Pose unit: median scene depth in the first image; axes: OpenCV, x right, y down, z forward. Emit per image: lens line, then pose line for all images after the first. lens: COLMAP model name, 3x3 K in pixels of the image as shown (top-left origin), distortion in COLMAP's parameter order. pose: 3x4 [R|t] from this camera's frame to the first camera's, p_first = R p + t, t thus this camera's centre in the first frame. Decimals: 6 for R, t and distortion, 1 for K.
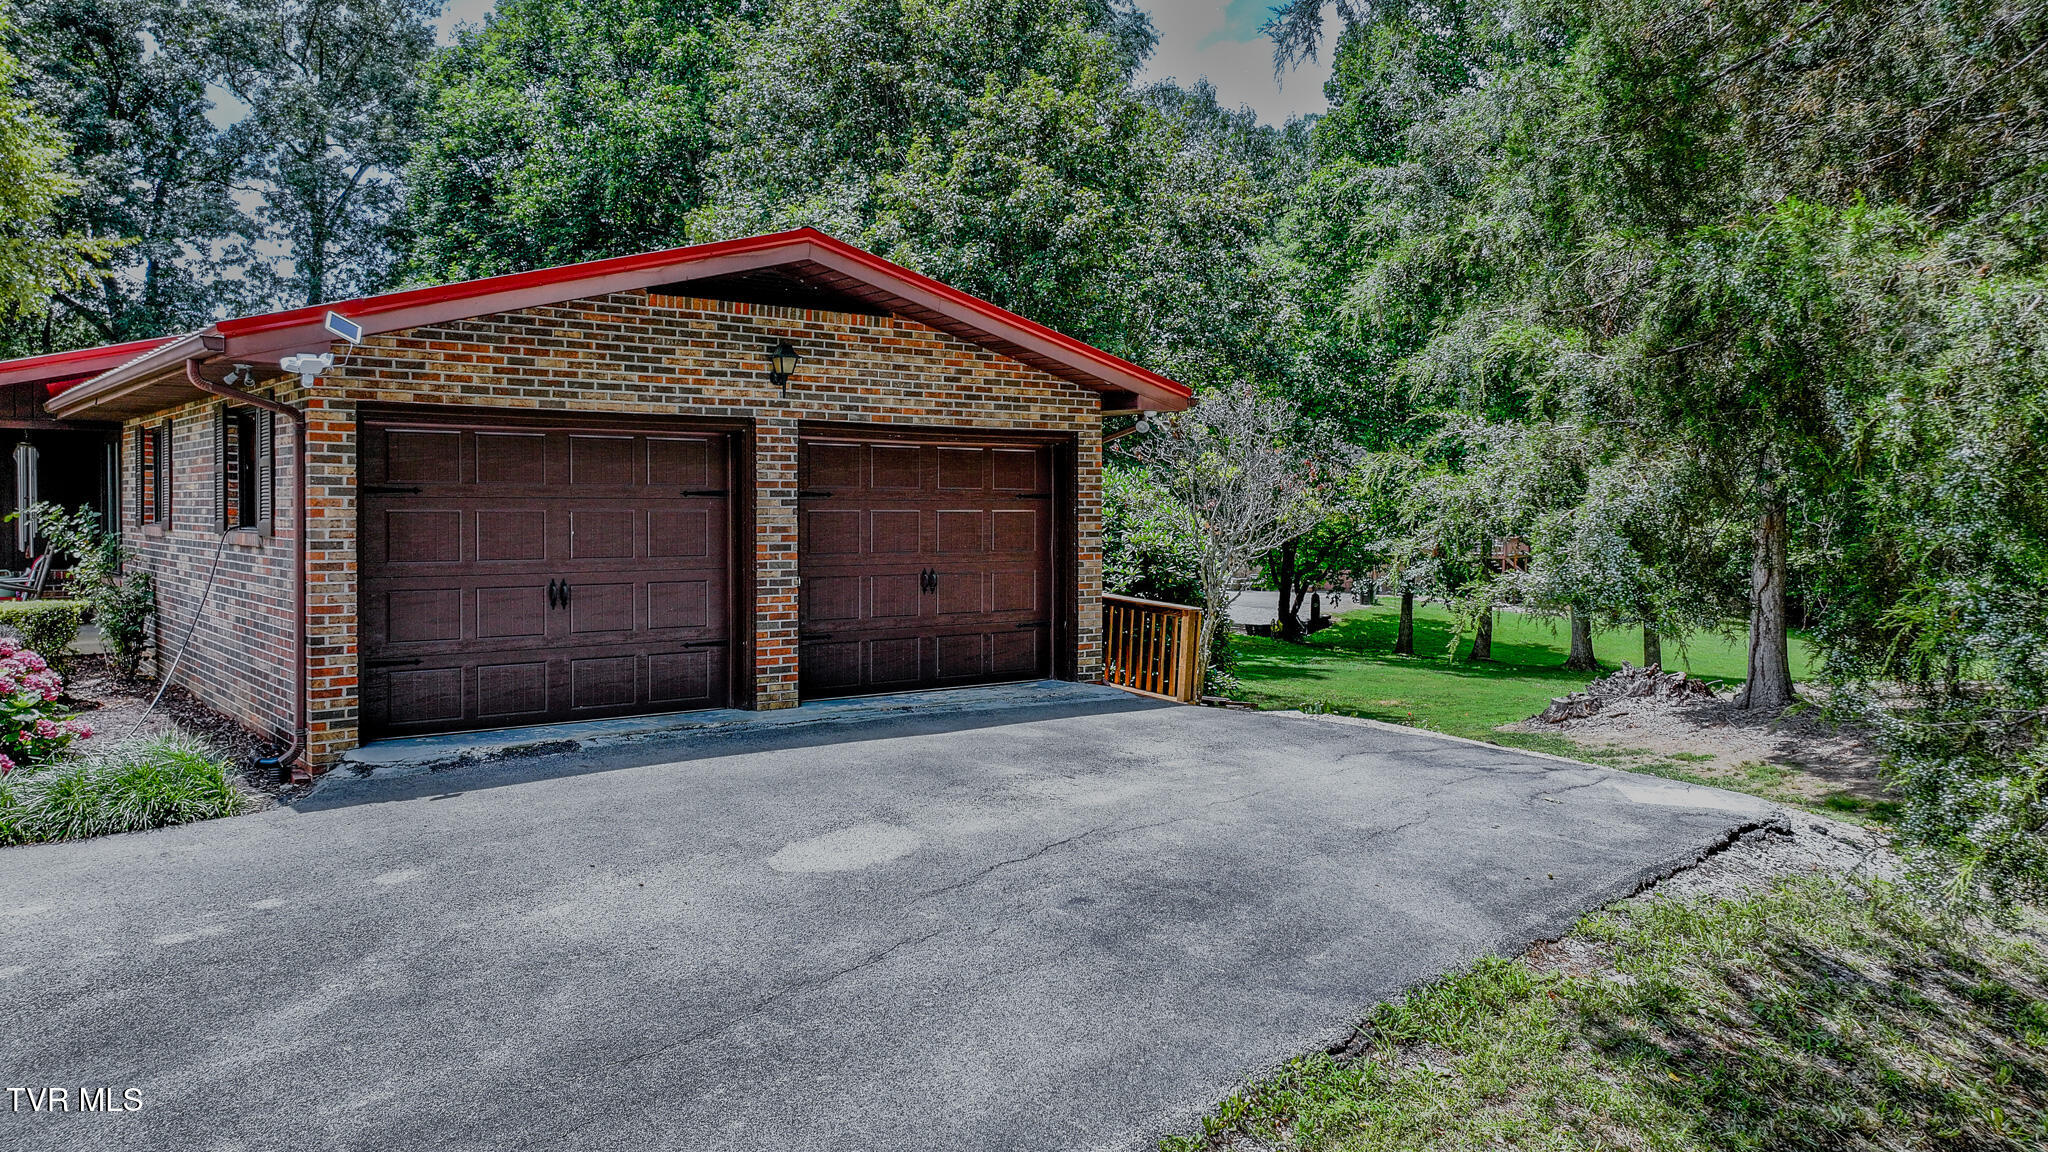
lens RADIAL K [[1430.3, 0, 1013.4], [0, 1430.3, 575.8], [0, 0, 1]] dist [0.002681, 0.007186]
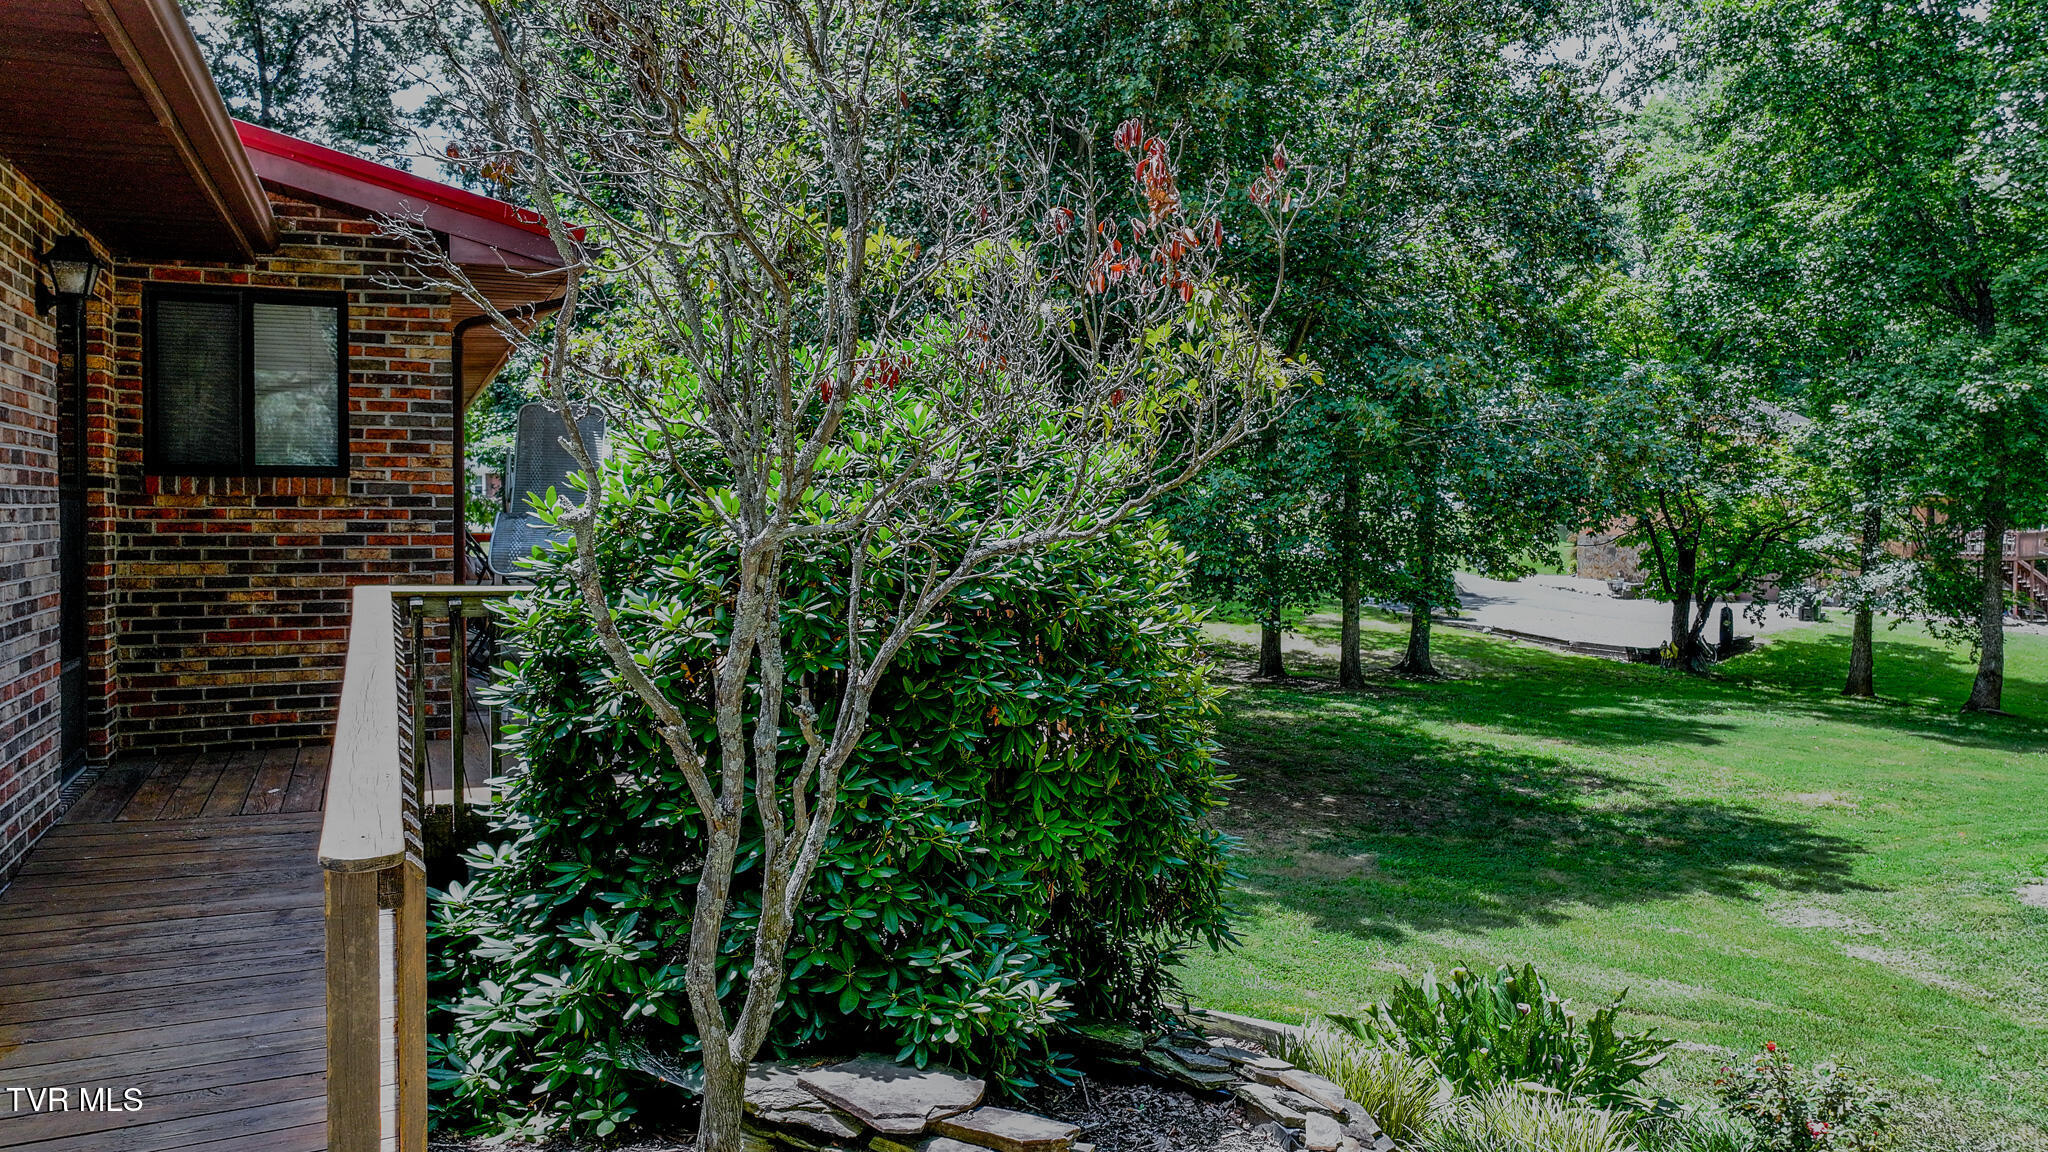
lens RADIAL K [[1430.3, 0, 1040.3], [0, 1430.3, 563.3], [0, 0, 1]] dist [0.002681, 0.007186]
pose [[0.965123, 0.003686, -0.261769, 0.064353], [-0.005017, 0.999978, -0.004419, -0.004953], [0.261747, 0.005579, 0.965120, 0.202556]]
